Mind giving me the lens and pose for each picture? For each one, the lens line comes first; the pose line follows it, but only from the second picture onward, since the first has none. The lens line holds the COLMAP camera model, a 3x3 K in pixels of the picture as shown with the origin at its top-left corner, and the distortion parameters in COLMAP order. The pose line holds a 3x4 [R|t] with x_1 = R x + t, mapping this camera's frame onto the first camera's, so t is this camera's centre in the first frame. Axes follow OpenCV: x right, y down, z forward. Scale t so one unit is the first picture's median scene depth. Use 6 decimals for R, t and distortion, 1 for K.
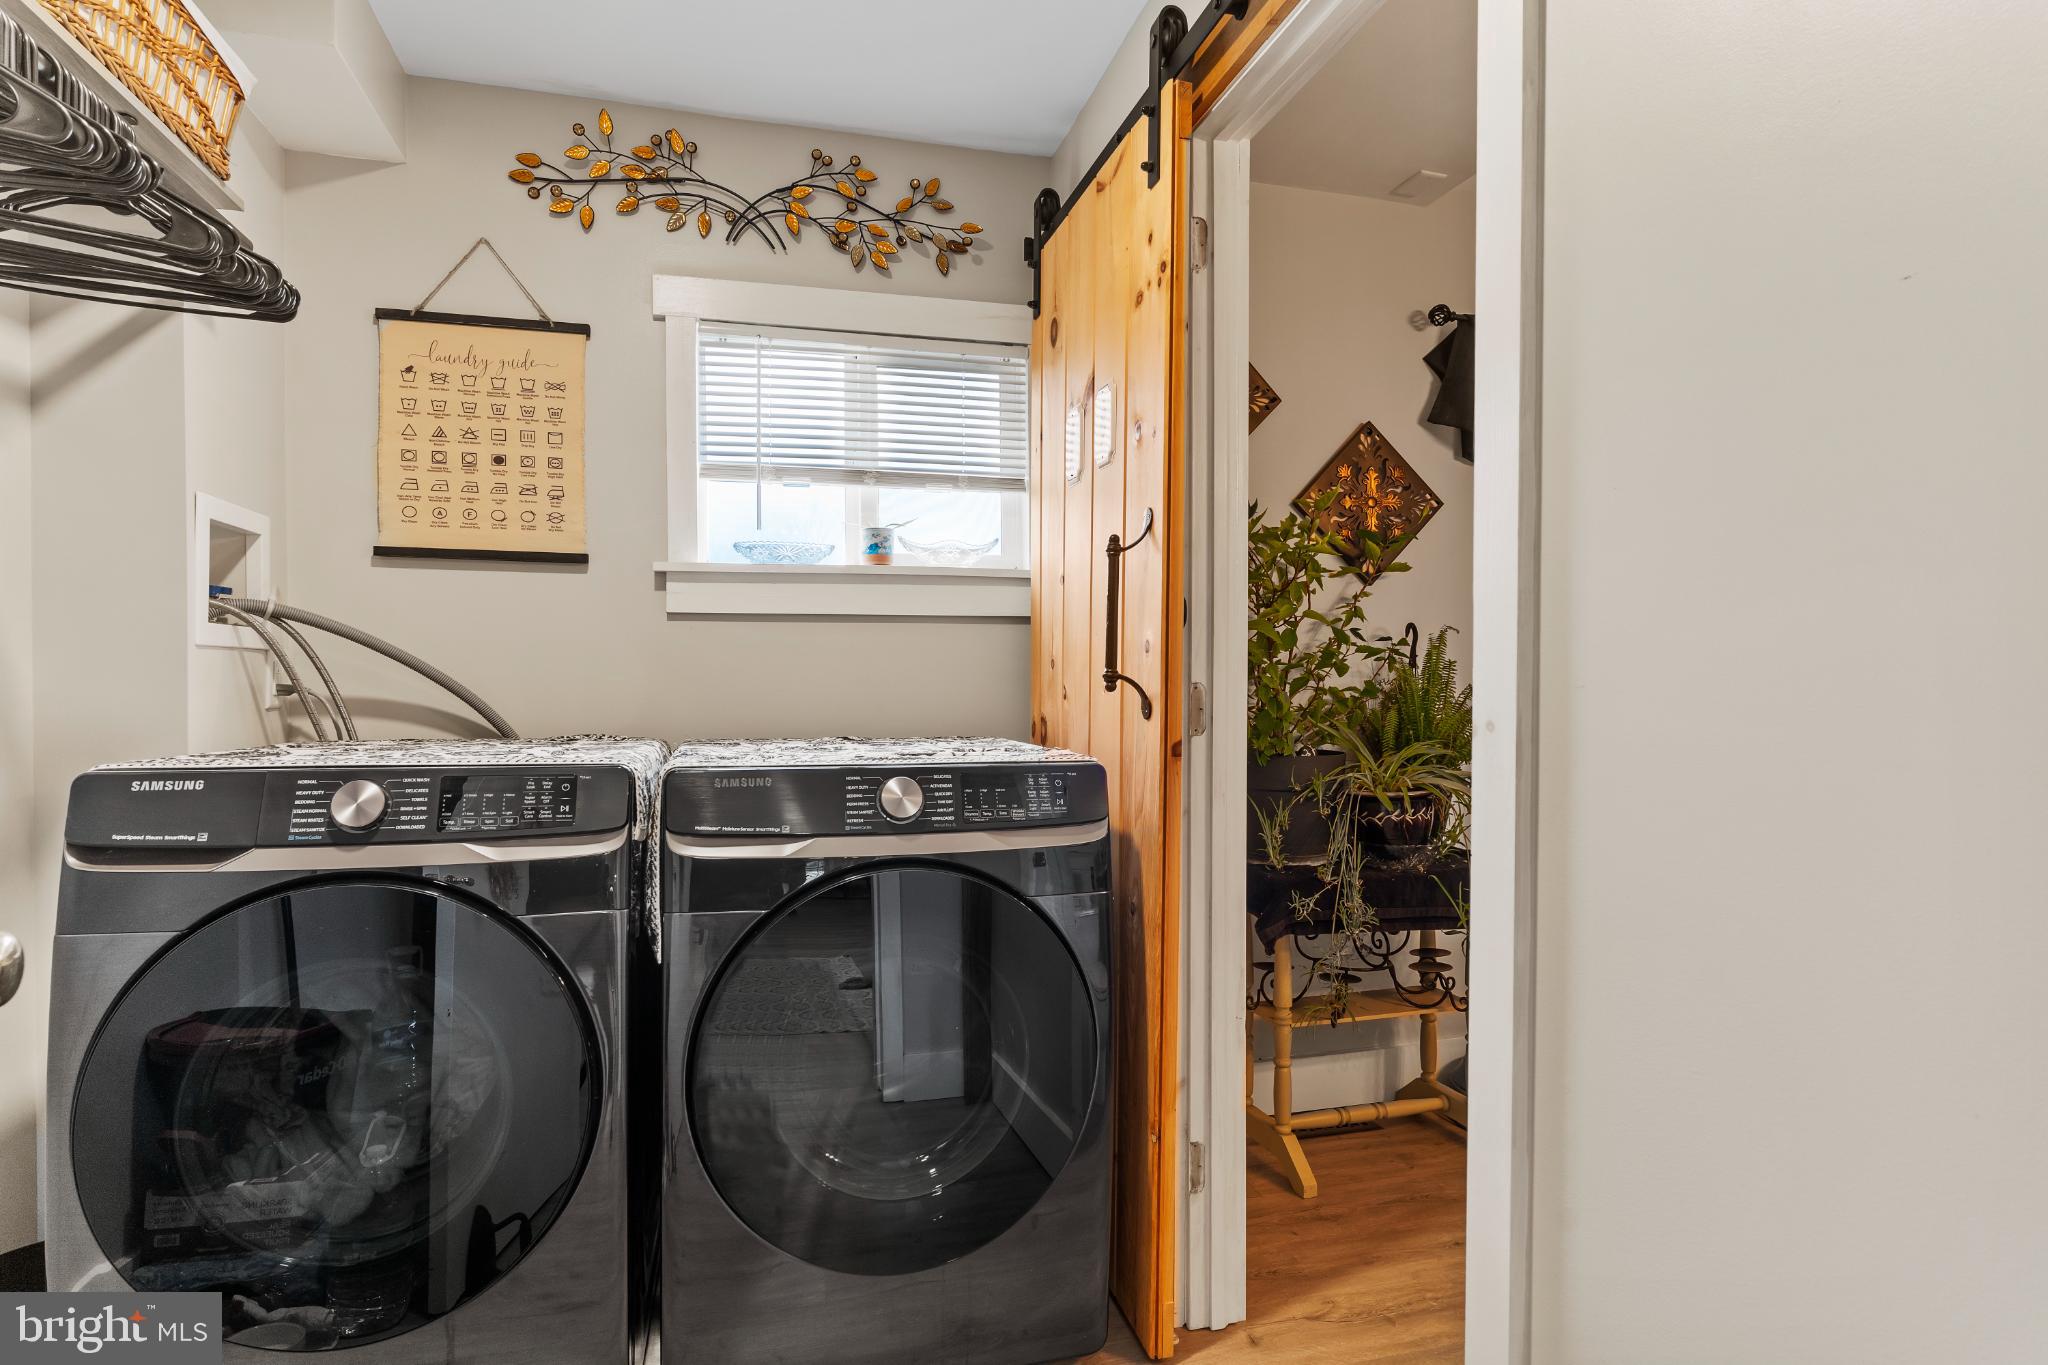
lens RADIAL K [[1047.4, 0, 1025.0], [0, 1047.4, 672.8], [0, 0, 1]] dist [0.000277, -0.000095]
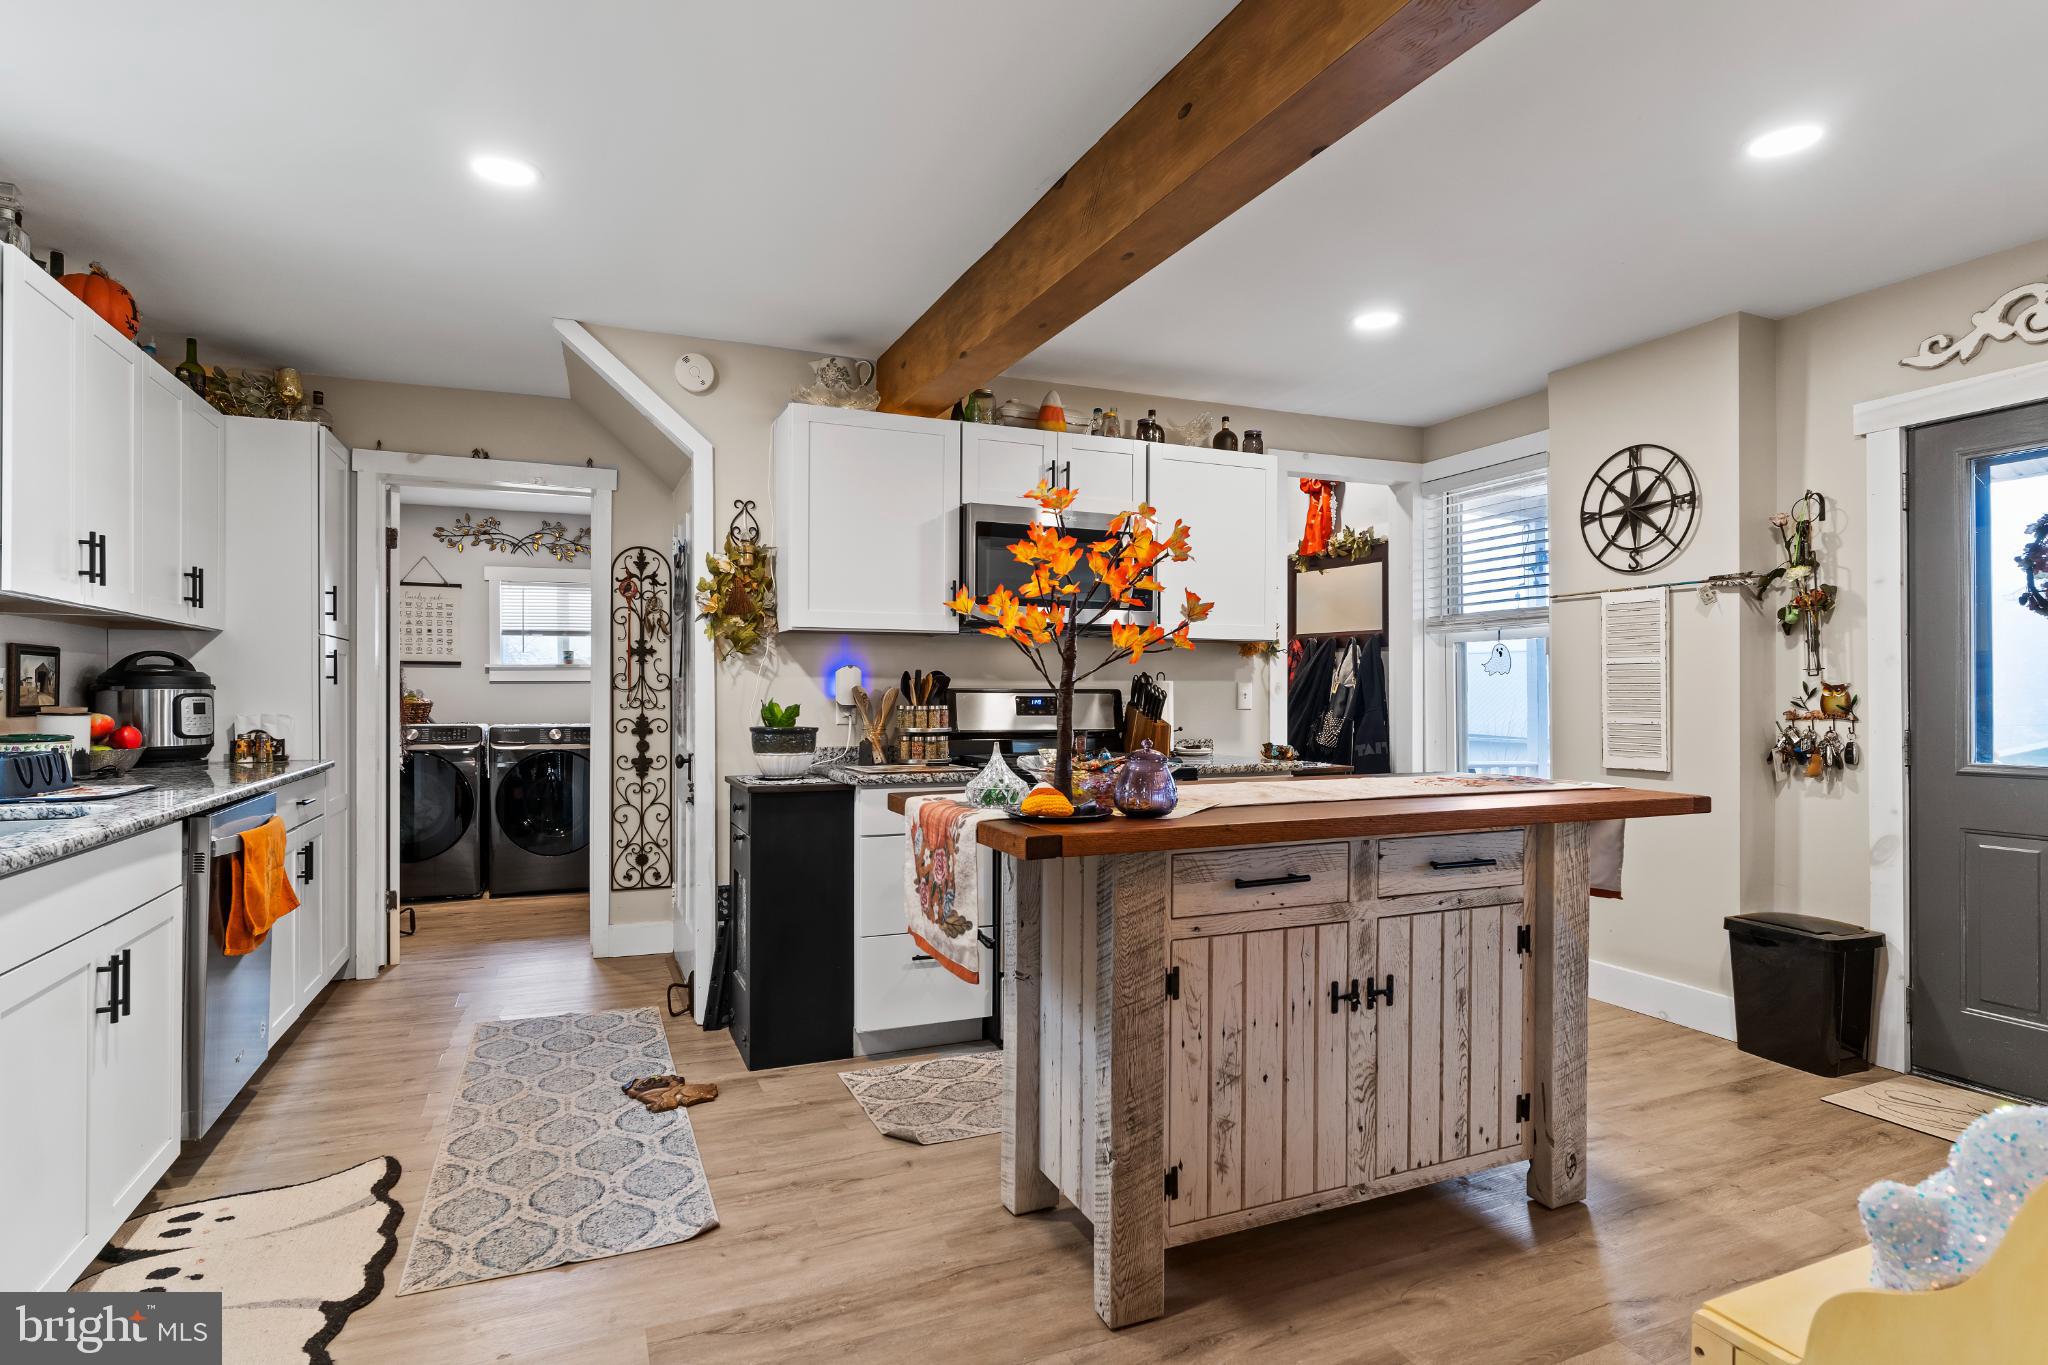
lens RADIAL K [[1047.4, 0, 1012.9], [0, 1047.4, 692.7], [0, 0, 1]] dist [0.000277, -0.000095]
pose [[0.989736, -0.002436, 0.142889, 0.704628], [0.003238, 0.999980, -0.005379, -0.005679], [-0.142873, 0.005787, 0.989724, -2.157356]]
